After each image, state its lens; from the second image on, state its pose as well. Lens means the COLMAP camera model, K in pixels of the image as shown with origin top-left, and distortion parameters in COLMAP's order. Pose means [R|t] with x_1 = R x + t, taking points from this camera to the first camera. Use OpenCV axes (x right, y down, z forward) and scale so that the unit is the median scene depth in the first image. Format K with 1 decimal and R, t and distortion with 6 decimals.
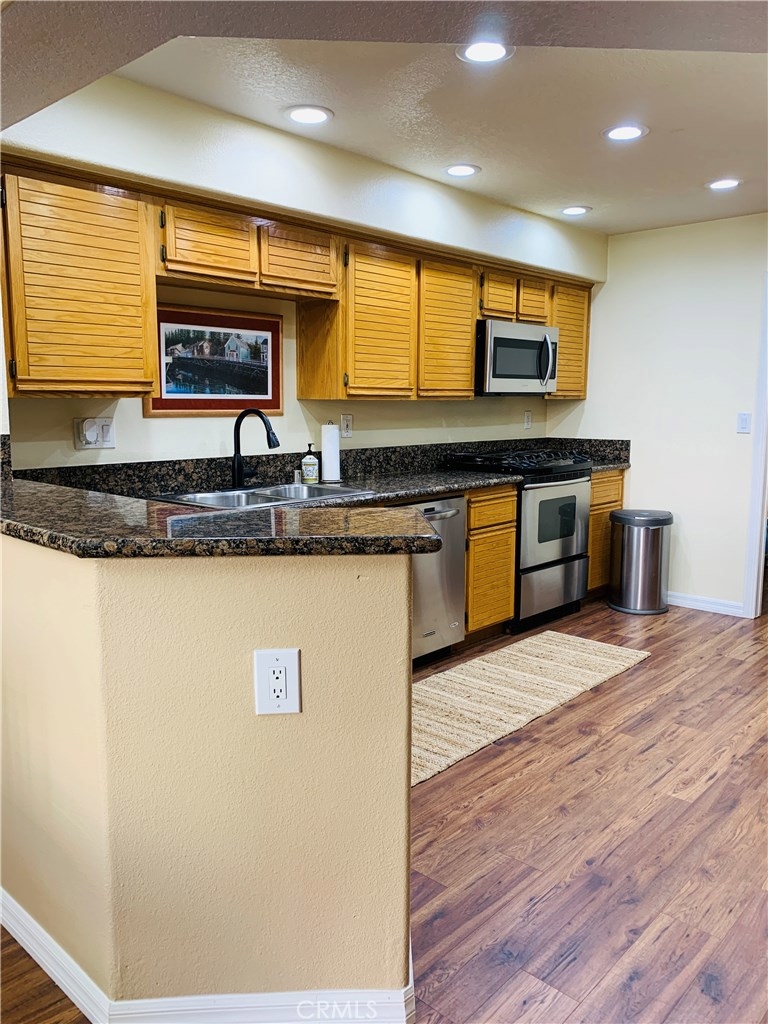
lens RADIAL K [[782.5, 0, 391.9], [0, 782.5, 503.5], [0, 0, 1]] dist [0.074856, -0.082788]
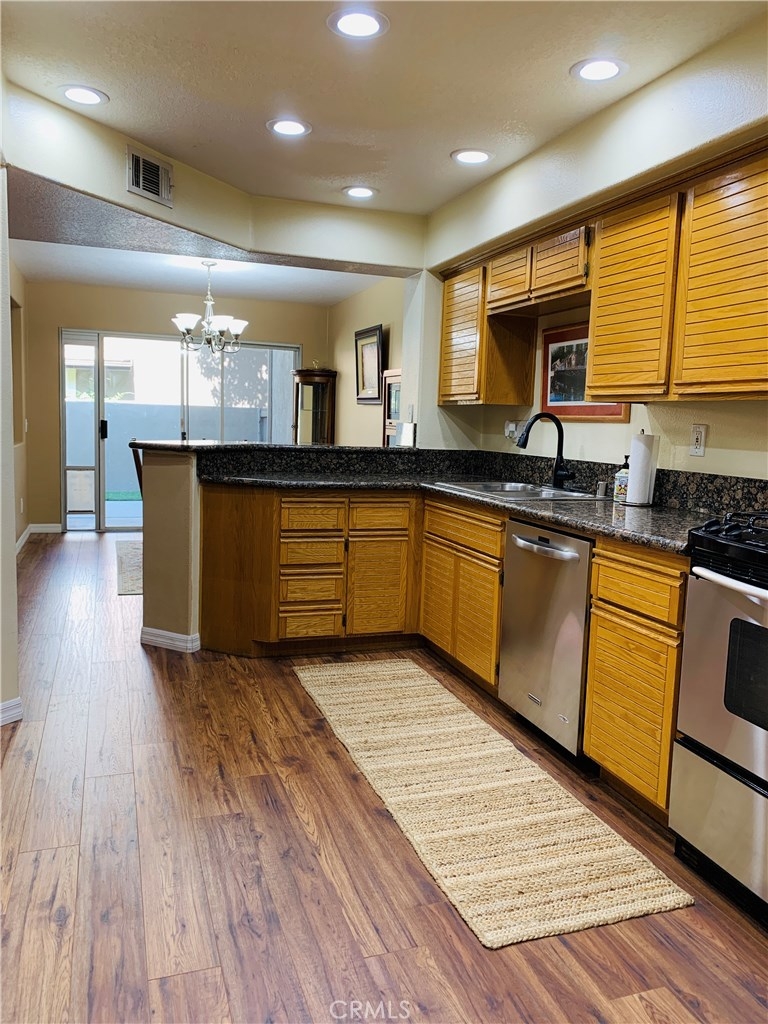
lens RADIAL K [[782.5, 0, 391.9], [0, 782.5, 503.5], [0, 0, 1]] dist [0.074856, -0.082788]
pose [[-0.471707, 0.069750, -0.878992, 0.871984], [-0.158605, 0.973895, 0.162395, -0.139469], [0.867374, 0.216015, -0.448330, 1.315842]]
